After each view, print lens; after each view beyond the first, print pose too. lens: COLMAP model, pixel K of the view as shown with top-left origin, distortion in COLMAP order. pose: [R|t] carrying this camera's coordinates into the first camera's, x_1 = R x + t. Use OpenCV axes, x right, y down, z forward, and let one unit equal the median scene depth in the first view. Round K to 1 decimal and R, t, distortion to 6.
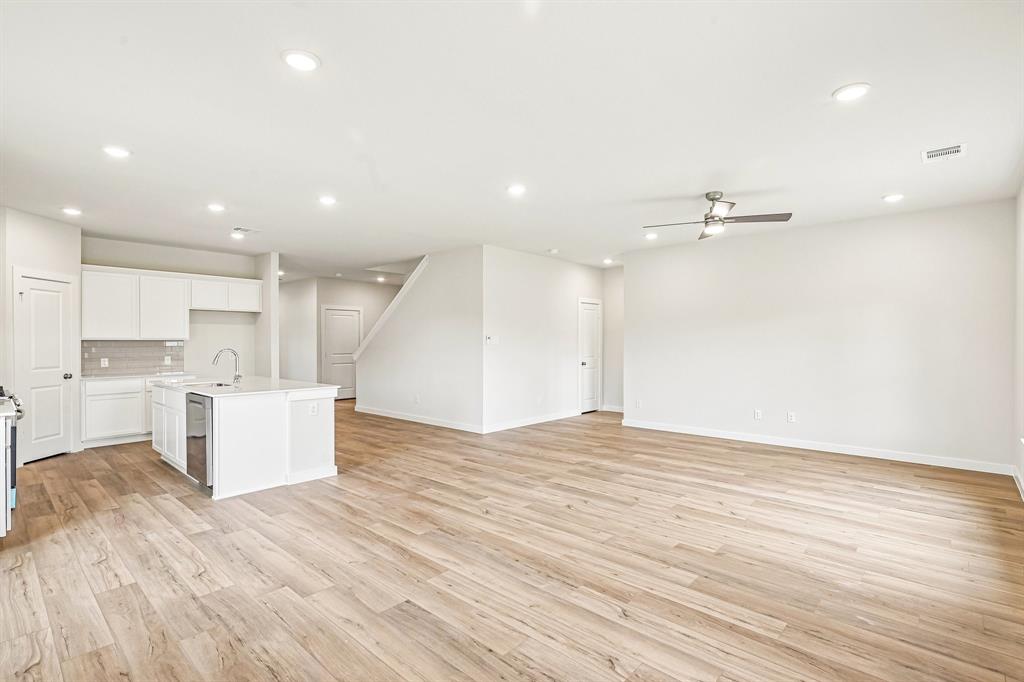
lens RADIAL K [[483.5, 0, 509.3], [0, 483.5, 344.5], [0, 0, 1]] dist [0.001985, -0.000616]
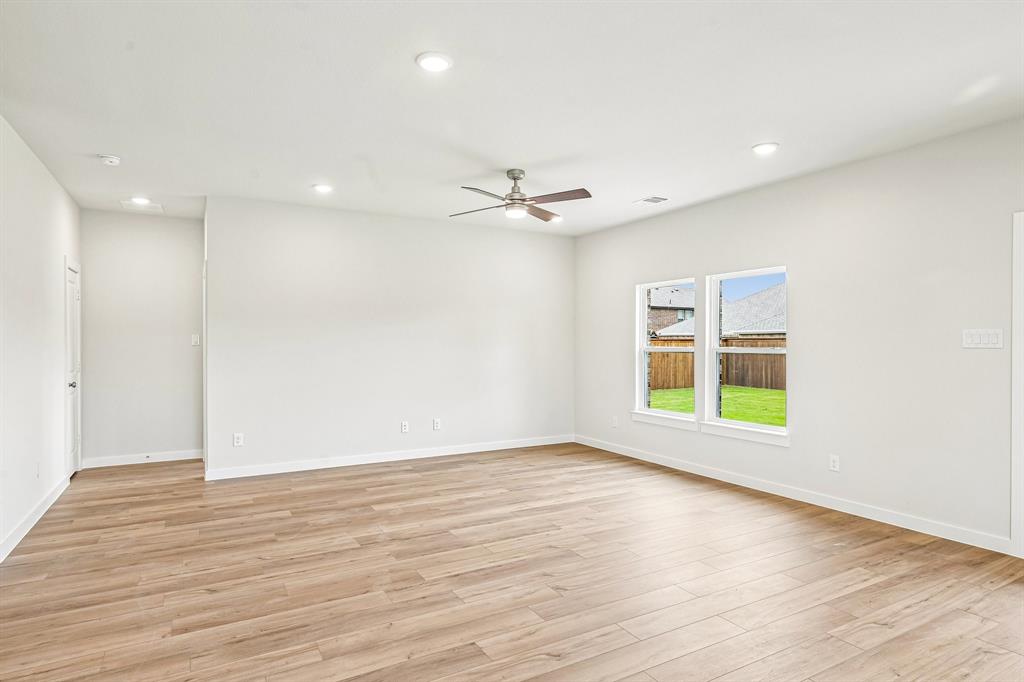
lens RADIAL K [[573.6, 0, 510.4], [0, 573.6, 336.3], [0, 0, 1]] dist [-0.000496, -0.000422]
pose [[0.305166, 0.011120, 0.952234, -0.556780], [0.004413, 0.999905, -0.013091, -0.003591], [-0.952289, 0.008197, 0.305087, 0.694464]]
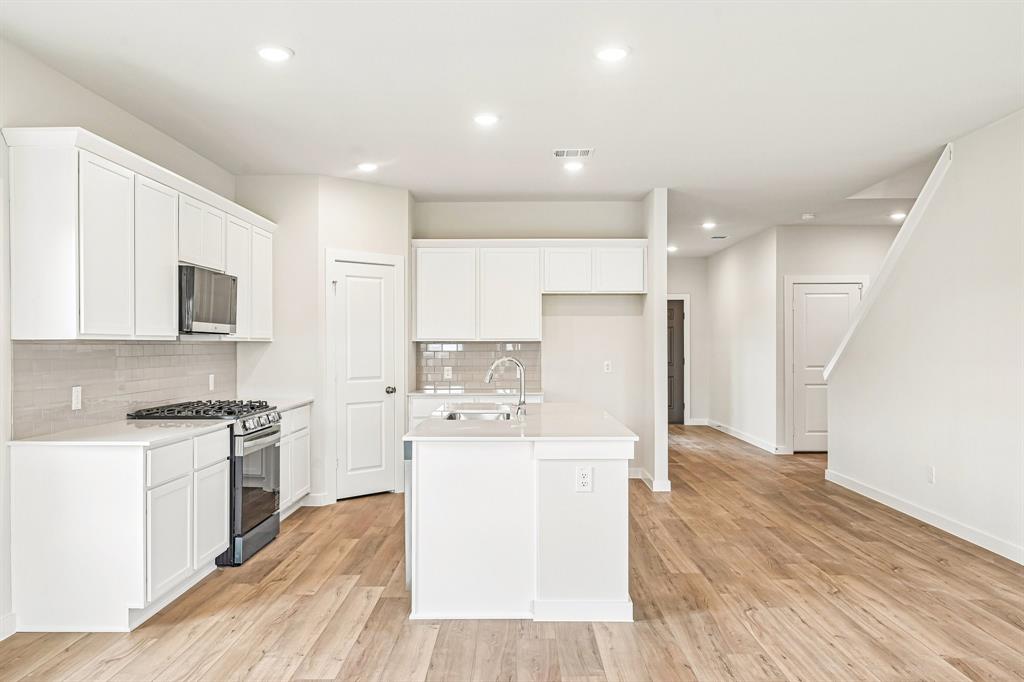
lens RADIAL K [[788.0, 0, 514.3], [0, 788.0, 343.6], [0, 0, 1]] dist [-0.004368, -0.002055]
pose [[0.674872, -0.000687, -0.737935, 0.149027], [-0.002896, 0.999989, -0.003580, -0.002863], [0.737929, 0.004554, 0.674863, 0.407320]]
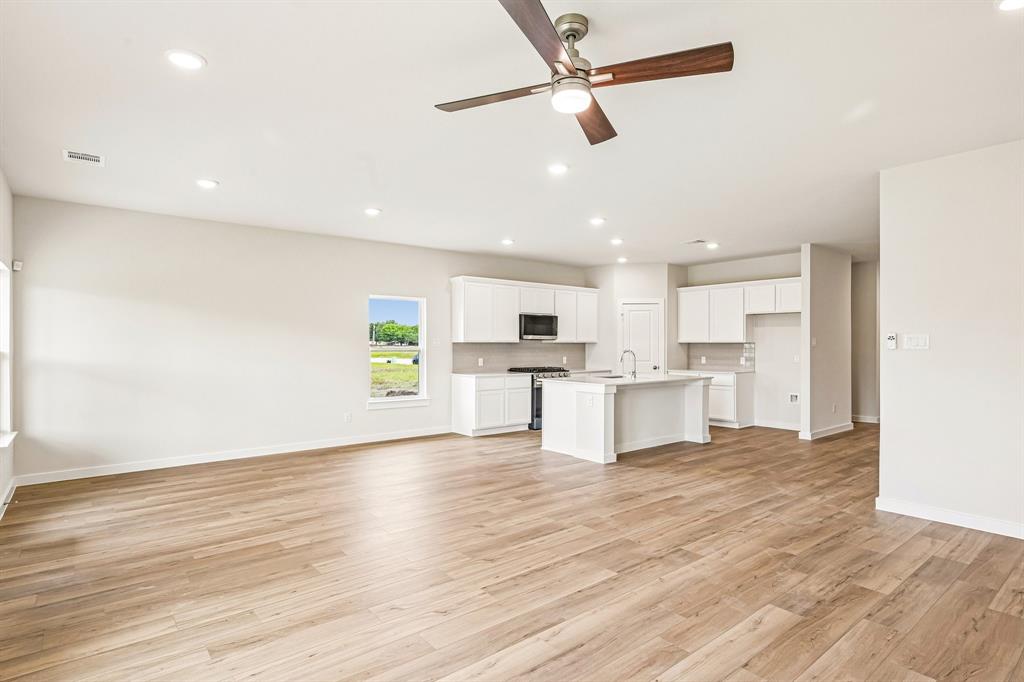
lens RADIAL K [[527.2, 0, 513.1], [0, 527.2, 345.3], [0, 0, 1]] dist [-0.005637, -0.000146]
pose [[-0.136514, 0.002945, -0.990634, 0.922504], [-0.005656, 0.999977, 0.003753, -0.006275], [0.990622, 0.006116, -0.136494, 1.011830]]
